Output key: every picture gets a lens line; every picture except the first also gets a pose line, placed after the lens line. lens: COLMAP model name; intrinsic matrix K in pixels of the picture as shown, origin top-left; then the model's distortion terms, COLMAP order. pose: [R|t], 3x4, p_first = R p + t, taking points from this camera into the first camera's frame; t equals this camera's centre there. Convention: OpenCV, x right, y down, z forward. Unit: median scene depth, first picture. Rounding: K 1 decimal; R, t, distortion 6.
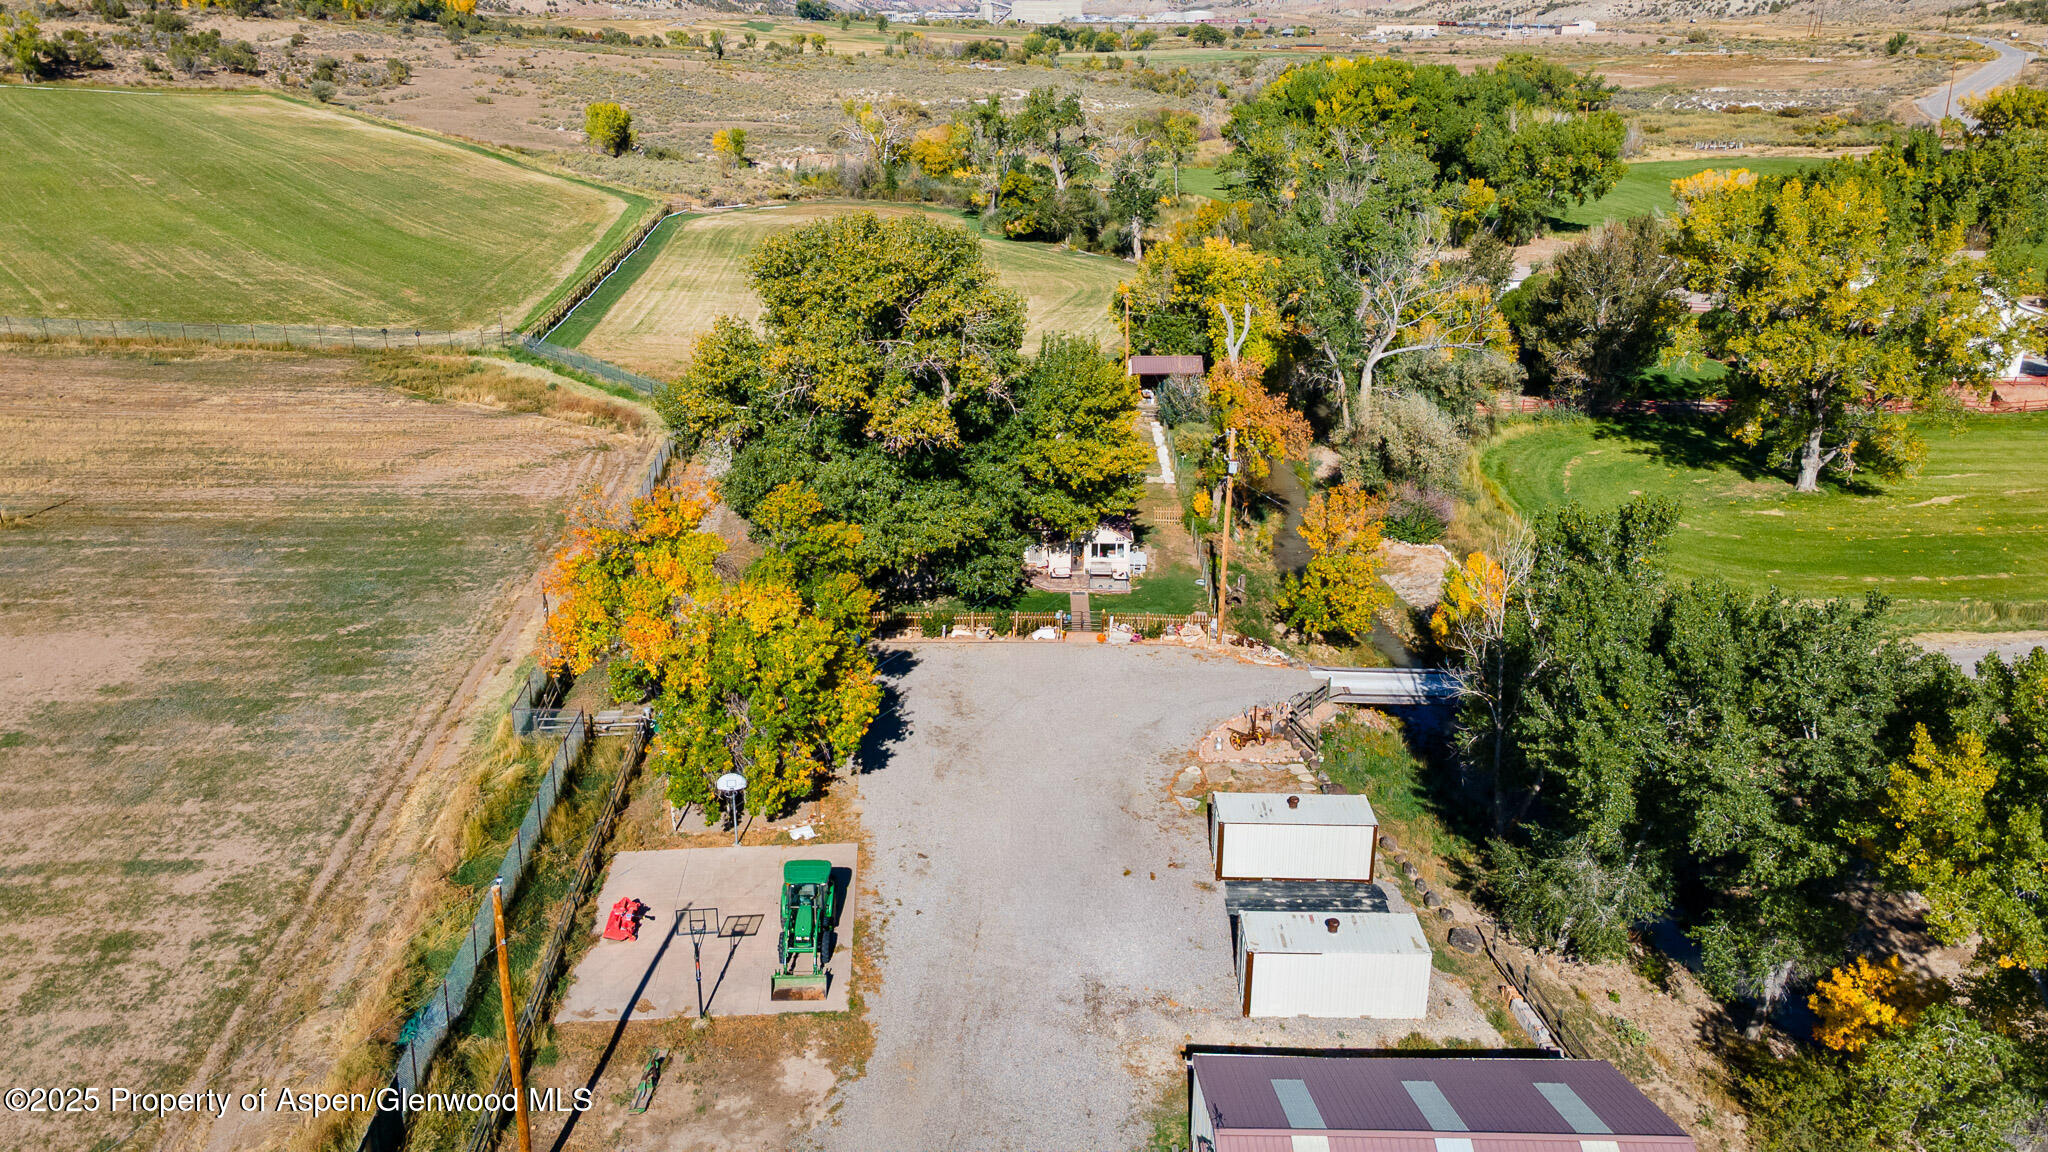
lens RADIAL K [[1506.7, 0, 1024.0], [0, 1506.7, 576.0], [0, 0, 1]] dist [0.043156, 0.013042]
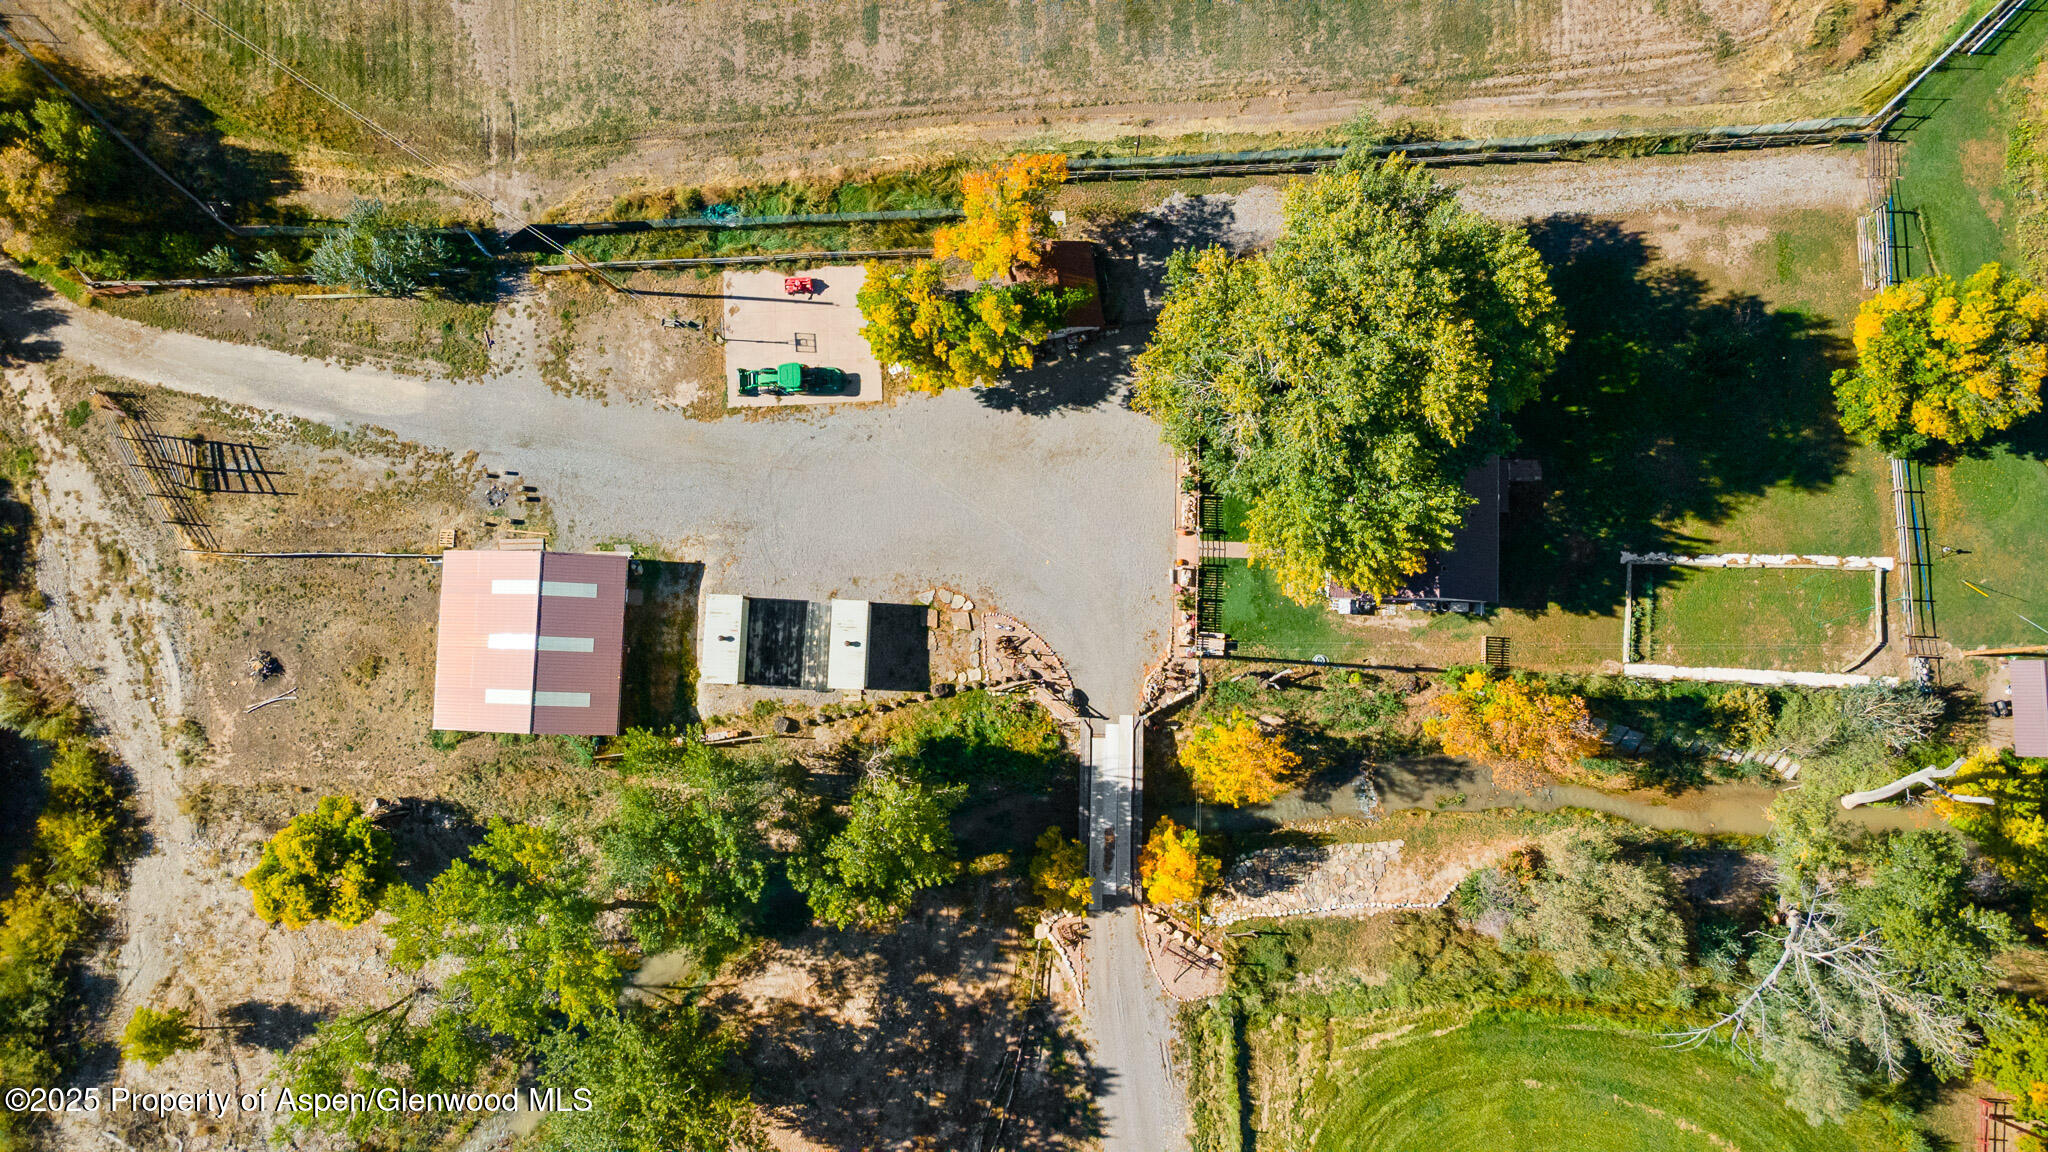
lens RADIAL K [[1506.7, 0, 1024.0], [0, 1506.7, 576.0], [0, 0, 1]] dist [0.043156, 0.013042]
pose [[-0.000679, 0.995032, -0.099557, 0.280363], [-0.362805, 0.092528, 0.927260, -1.545275], [0.931865, 0.036750, 0.360940, 0.560867]]
